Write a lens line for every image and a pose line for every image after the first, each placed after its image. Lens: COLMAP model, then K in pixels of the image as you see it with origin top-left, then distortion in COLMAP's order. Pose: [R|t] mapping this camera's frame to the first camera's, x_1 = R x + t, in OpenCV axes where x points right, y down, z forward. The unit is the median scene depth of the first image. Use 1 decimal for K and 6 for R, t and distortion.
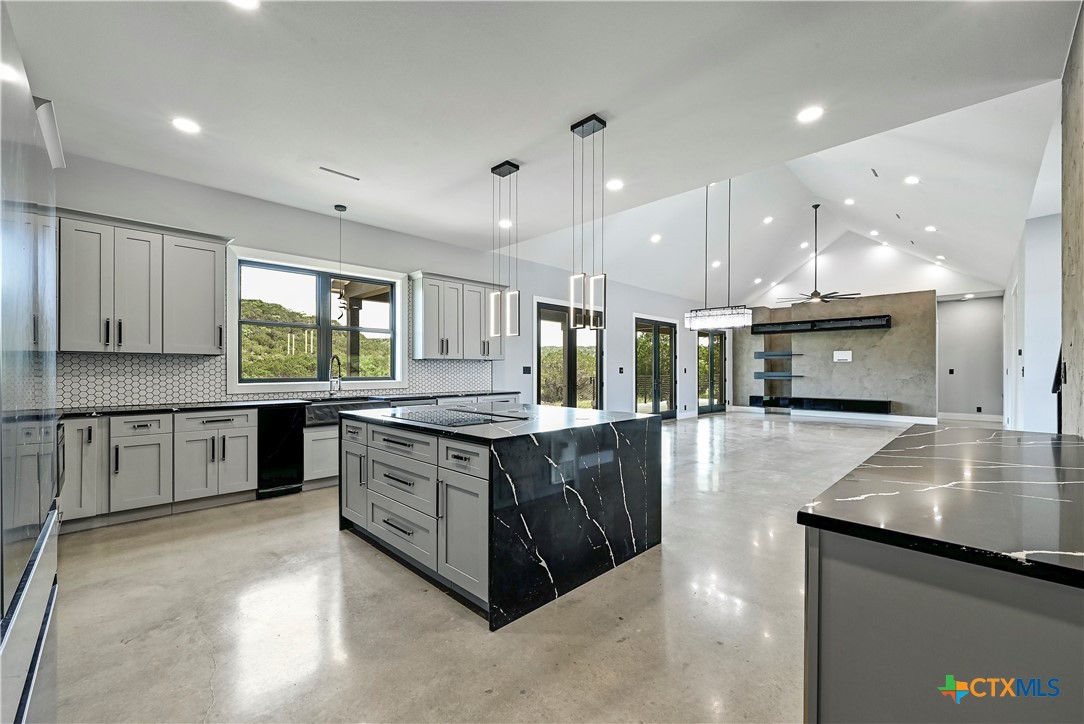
lens RADIAL K [[441.3, 0, 547.0], [0, 441.3, 373.1], [0, 0, 1]] dist [-0.001128, -0.000109]
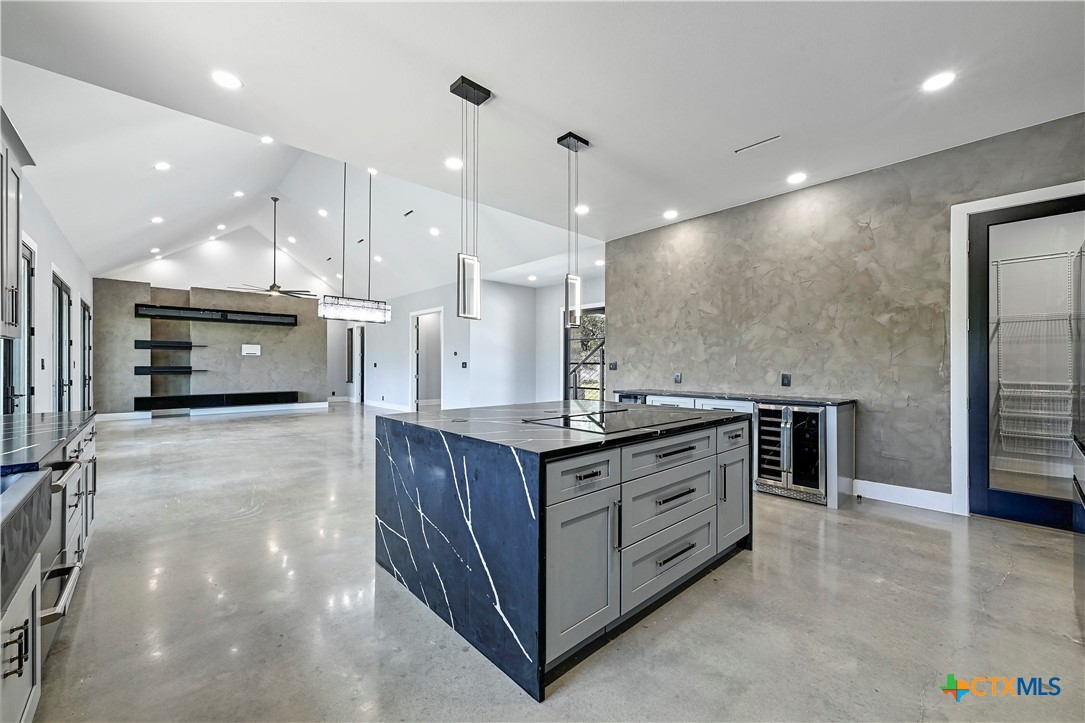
lens RADIAL K [[431.9, 0, 548.0], [0, 431.9, 366.4], [0, 0, 1]] dist [-0.004635, 0.000086]
pose [[0.040008, -0.004607, 0.999189, -0.292313], [0.003961, 0.999982, 0.004452, -0.002728], [-0.999192, 0.003779, 0.040025, 0.304312]]
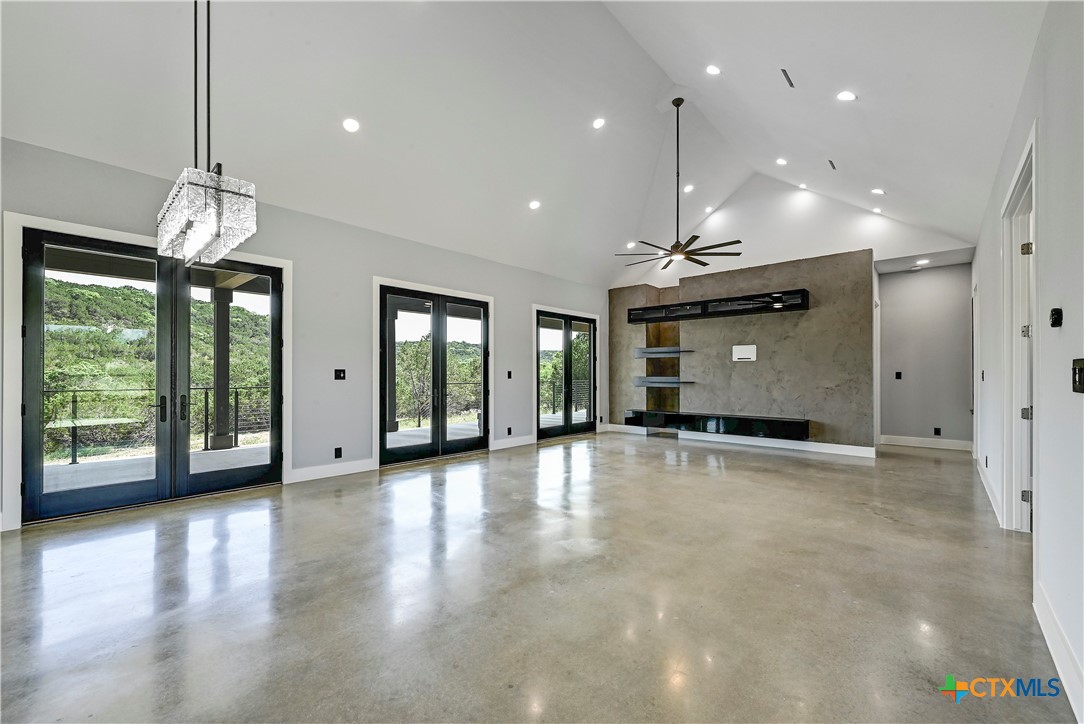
lens RADIAL K [[441.3, 0, 547.0], [0, 441.3, 373.1], [0, 0, 1]] dist [-0.001128, -0.000109]
pose [[0.998621, -0.000627, 0.052494, 0.349545], [0.001117, 0.999956, -0.009308, -0.001538], [-0.052486, 0.009354, 0.998578, 0.358149]]
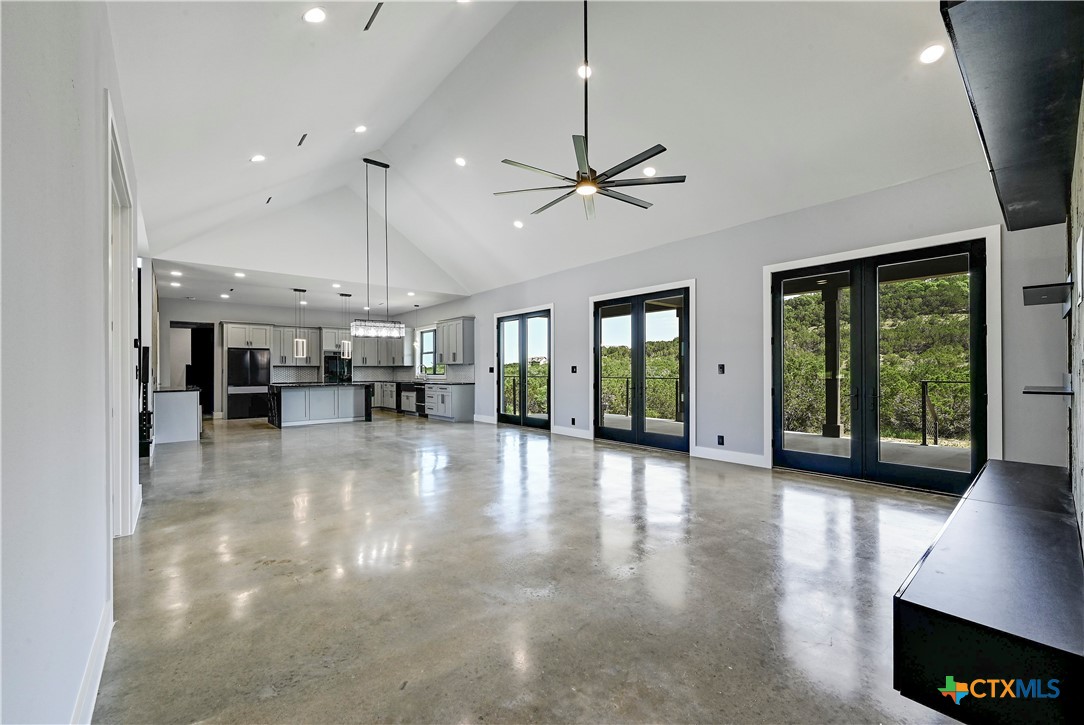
lens RADIAL K [[431.5, 0, 547.5], [0, 431.5, 367.4], [0, 0, 1]] dist [-0.004635, 0.000086]
pose [[-0.071831, -0.004844, -0.997405, 0.873838], [-0.000551, 0.999988, -0.004817, -0.005303], [0.997417, 0.000203, -0.071833, 0.869274]]
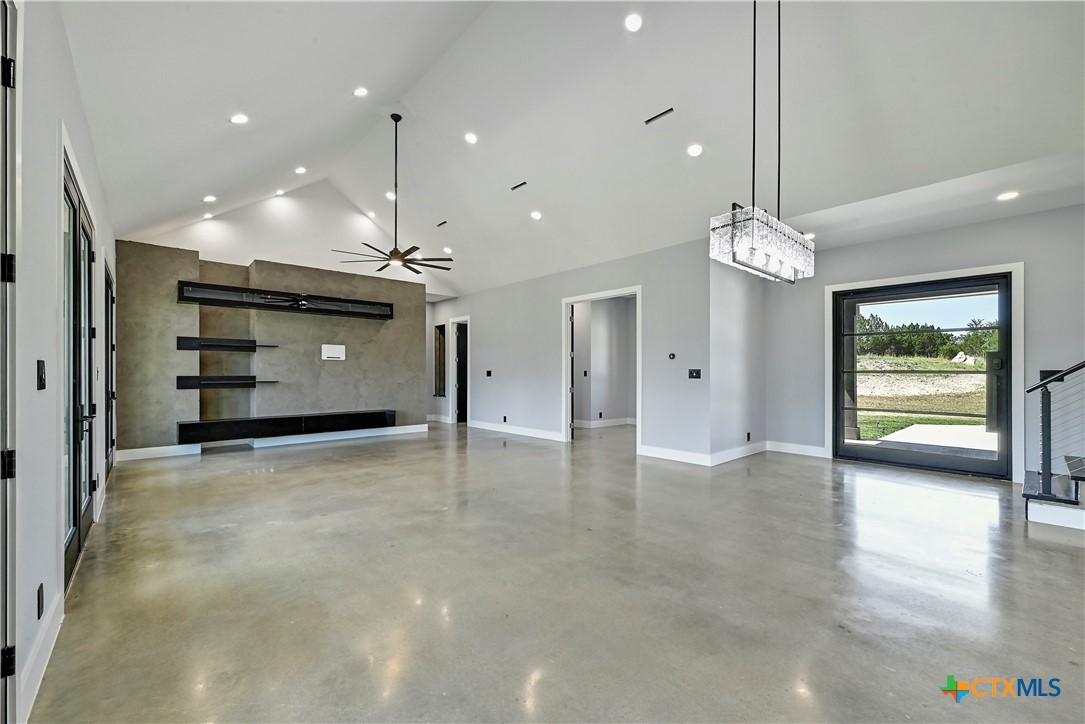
lens RADIAL K [[441.7, 0, 547.5], [0, 441.7, 373.1], [0, 0, 1]] dist [-0.001128, -0.000109]
pose [[0.048866, -0.003223, 0.998800, -0.017612], [0.004926, 0.999983, 0.002986, -0.005622], [-0.998793, 0.004774, 0.048881, 0.656545]]
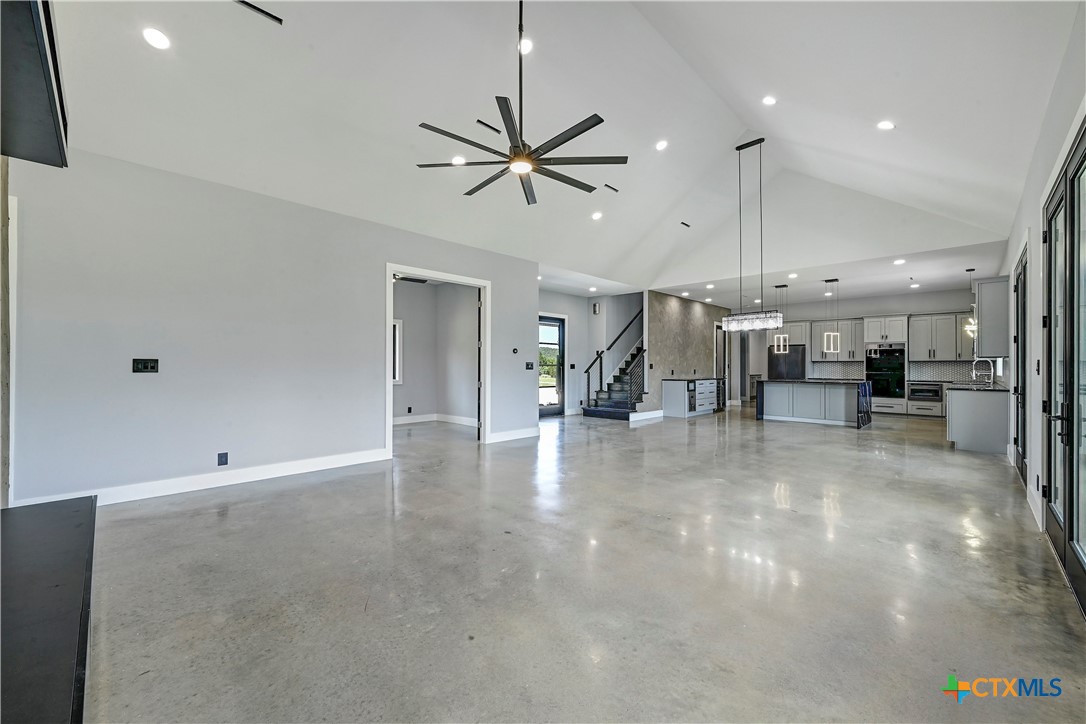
lens RADIAL K [[431.7, 0, 553.4], [0, 431.7, 362.7], [0, 0, 1]] dist [-0.001003, -0.000131]
pose [[-0.999847, -0.003671, -0.017099, 0.514287], [-0.003624, 0.999989, -0.002822, -0.005420], [0.017109, -0.002759, -0.999850, 1.180900]]
